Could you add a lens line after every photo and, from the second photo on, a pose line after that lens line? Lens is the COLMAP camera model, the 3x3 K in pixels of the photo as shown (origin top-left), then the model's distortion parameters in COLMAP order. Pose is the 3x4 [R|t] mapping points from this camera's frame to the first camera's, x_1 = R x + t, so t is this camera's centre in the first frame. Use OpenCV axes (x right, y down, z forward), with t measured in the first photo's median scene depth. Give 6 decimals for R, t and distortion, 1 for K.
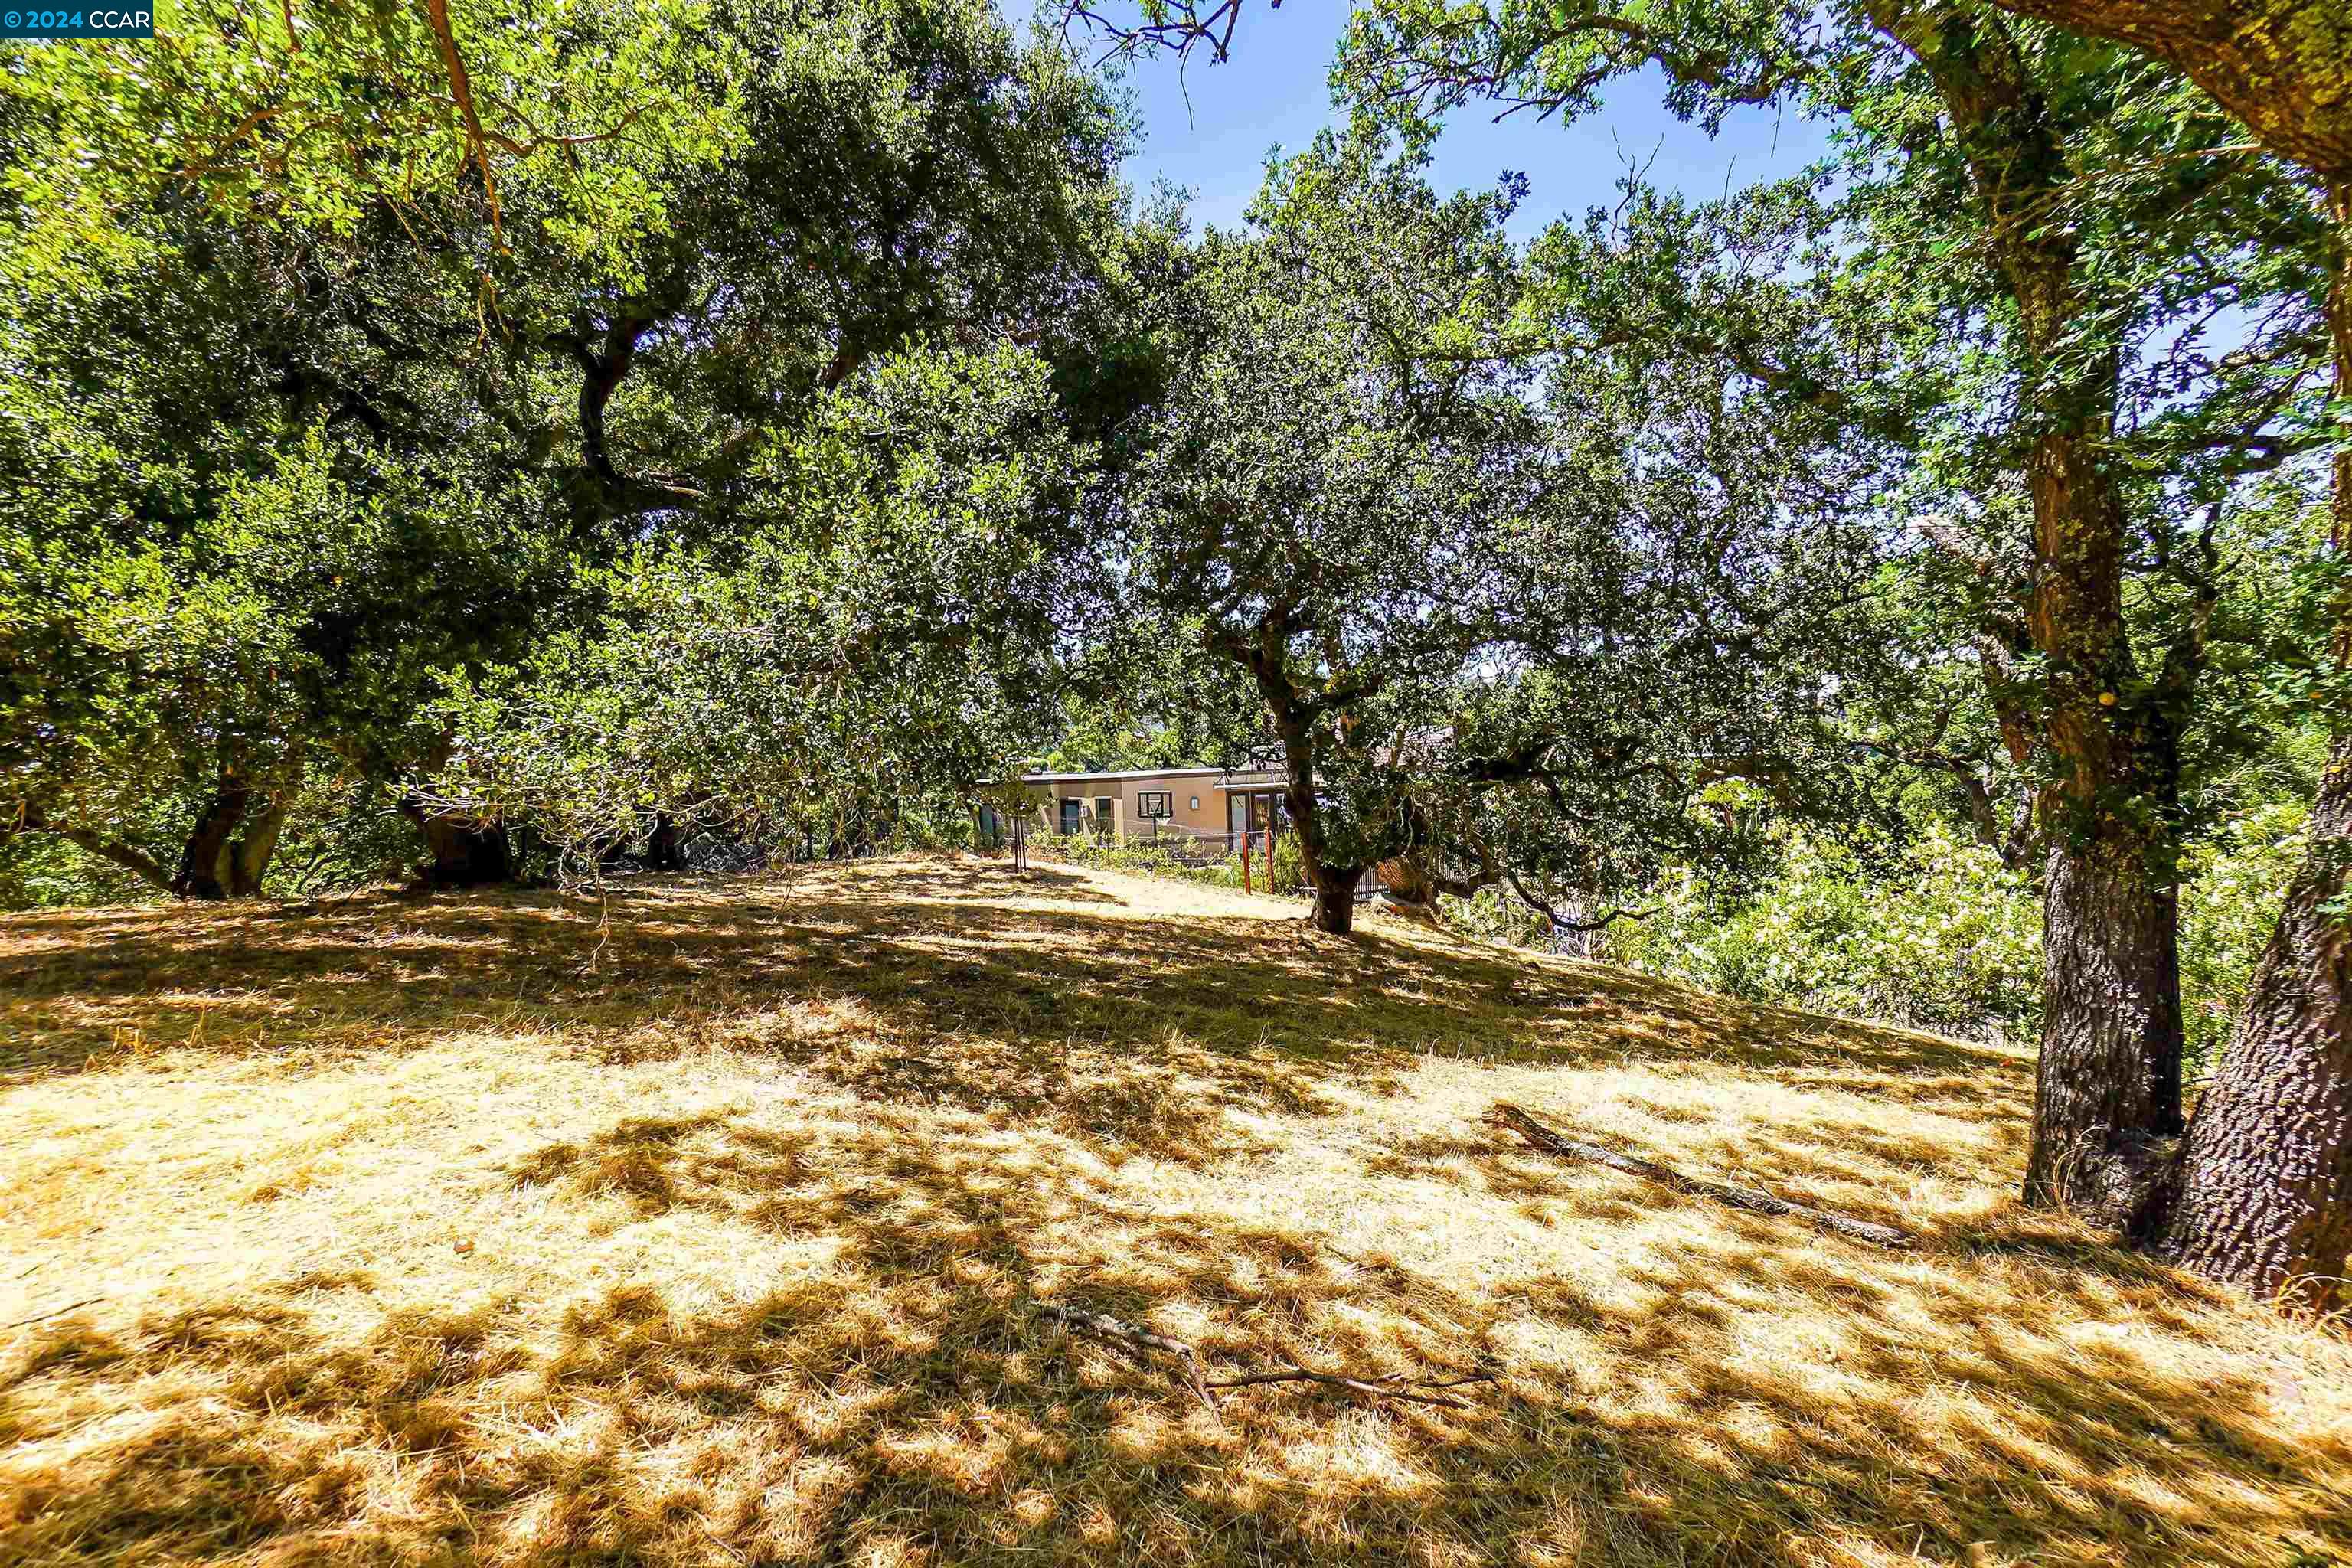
lens RADIAL K [[1044.1, 0, 1176.0], [0, 1044.1, 784.0], [0, 0, 1]] dist [-0.000881, -0.000093]
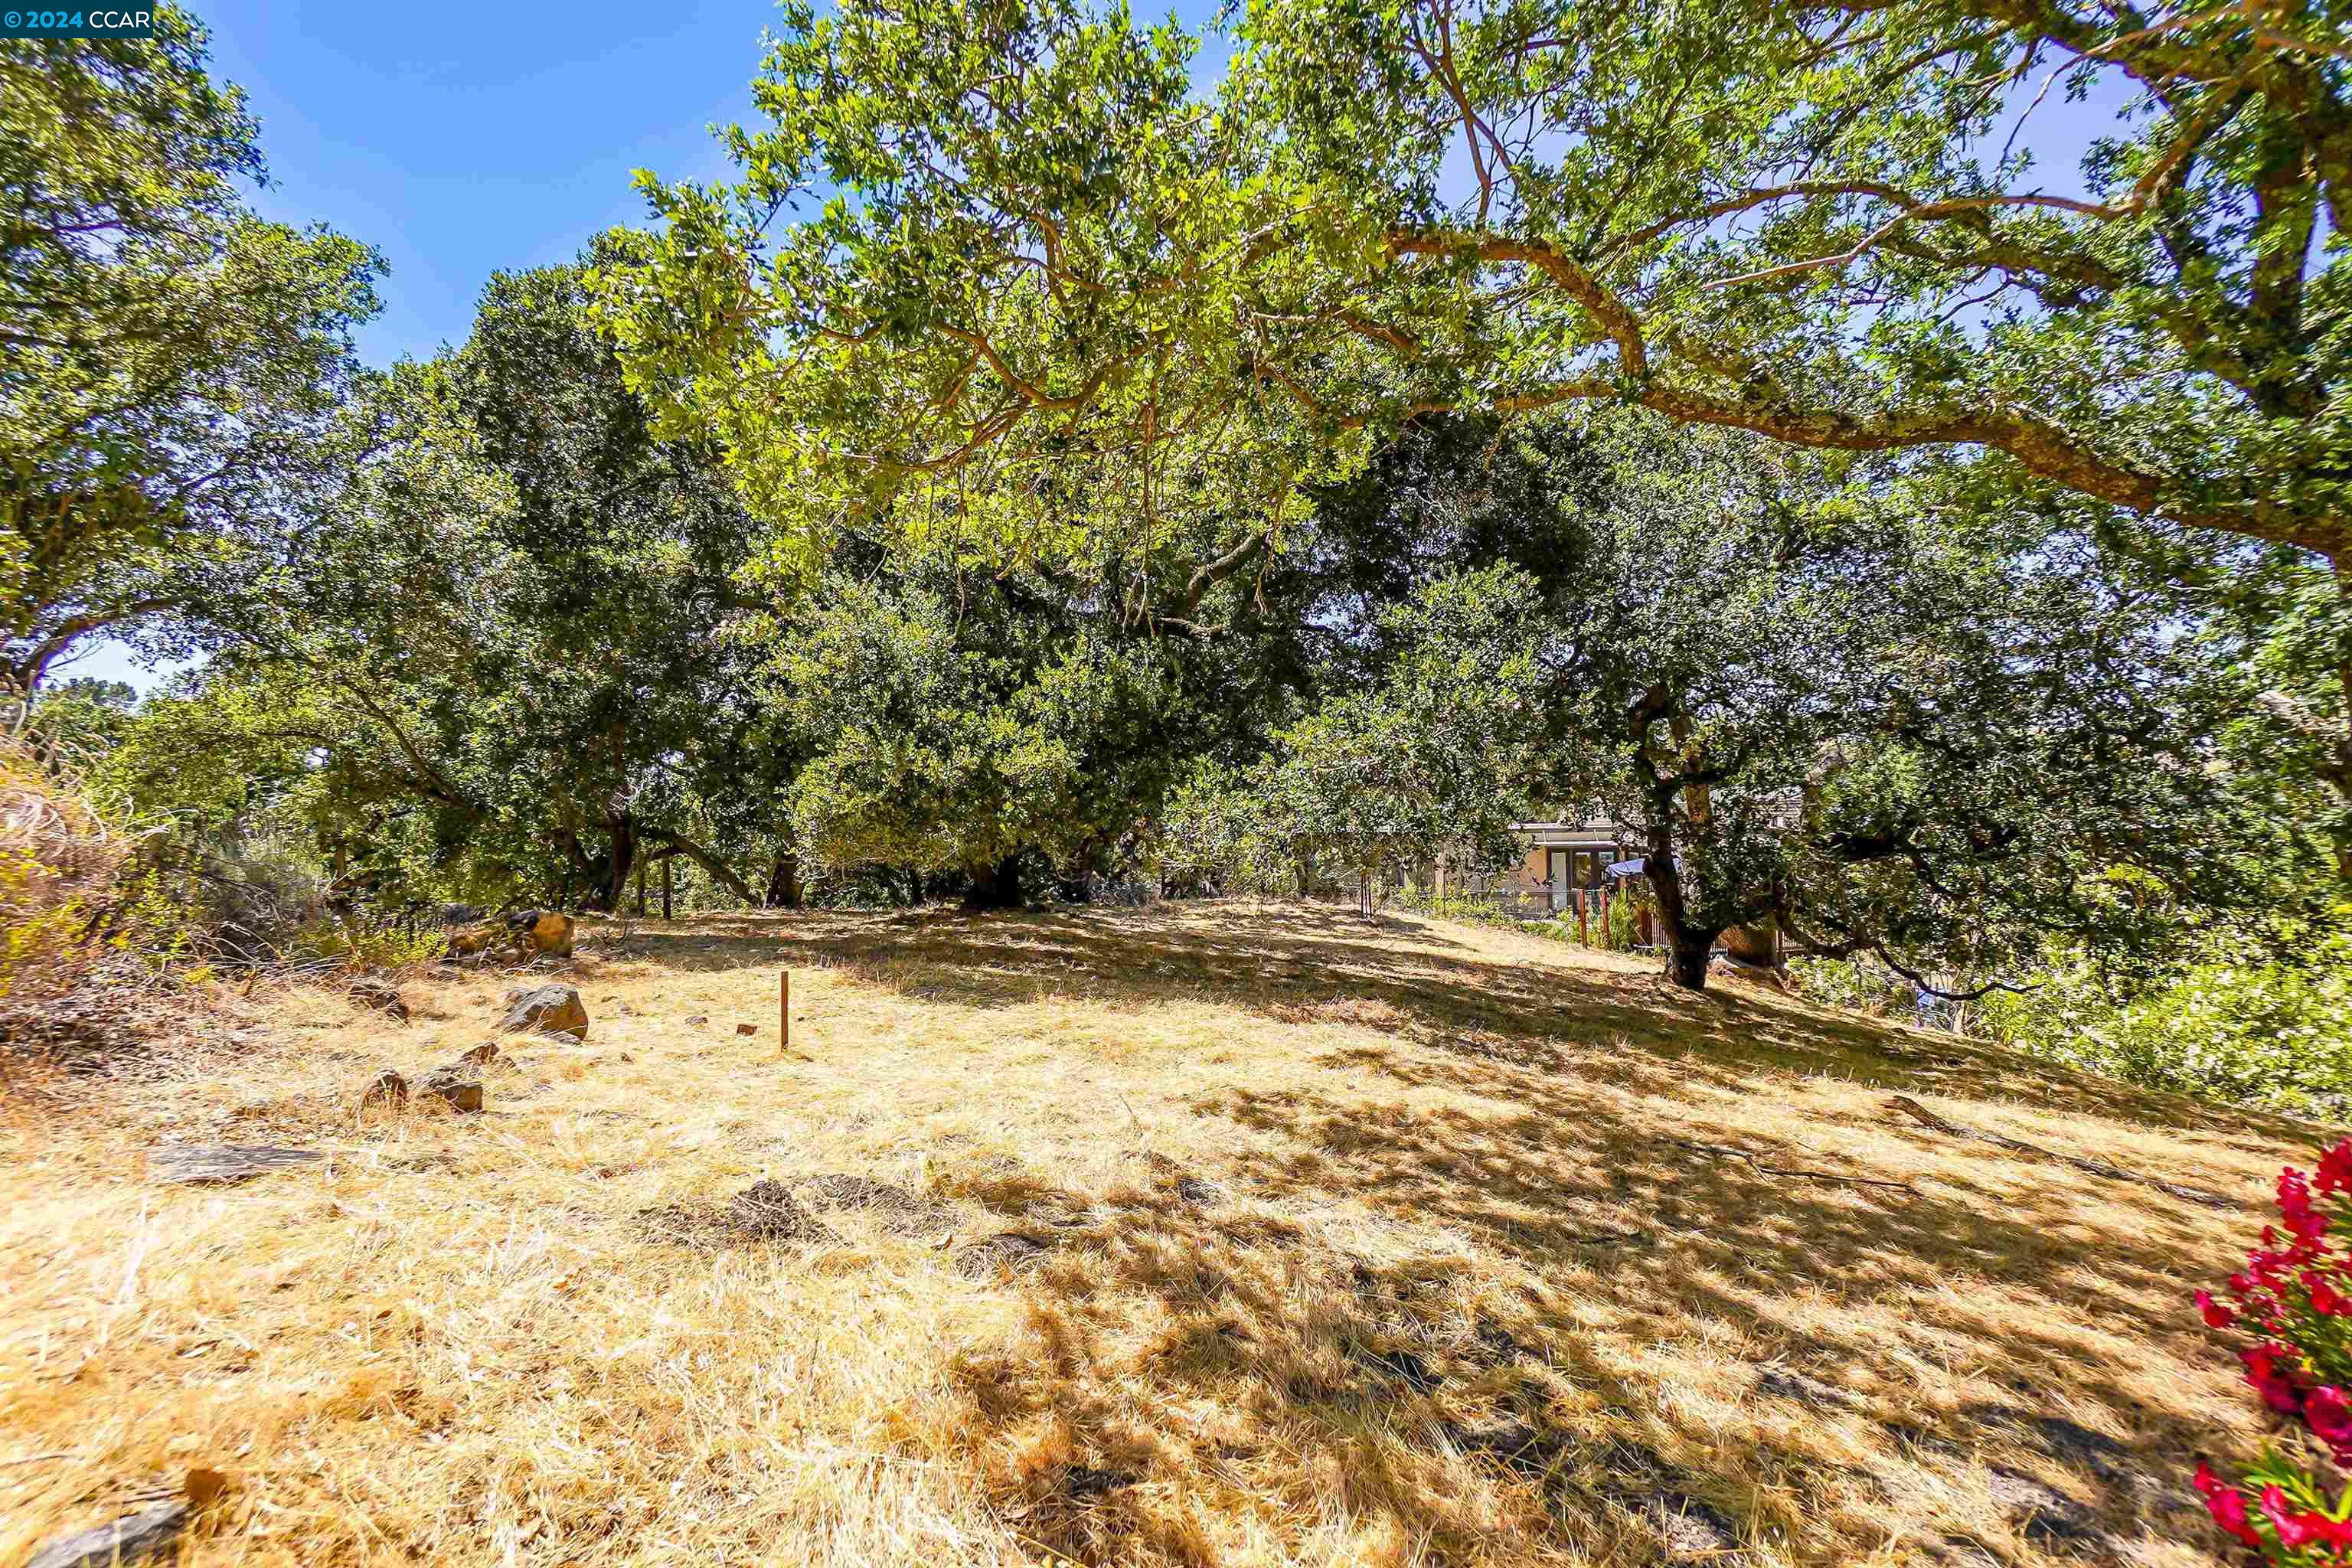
lens RADIAL K [[1040.1, 0, 1158.6], [0, 1040.1, 788.2], [0, 0, 1]] dist [-0.002367, 0.009900]
pose [[0.961675, 0.014628, -0.273800, -0.084479], [-0.025088, 0.999081, -0.034740, -0.014566], [0.273040, 0.040278, 0.961159, -0.204369]]
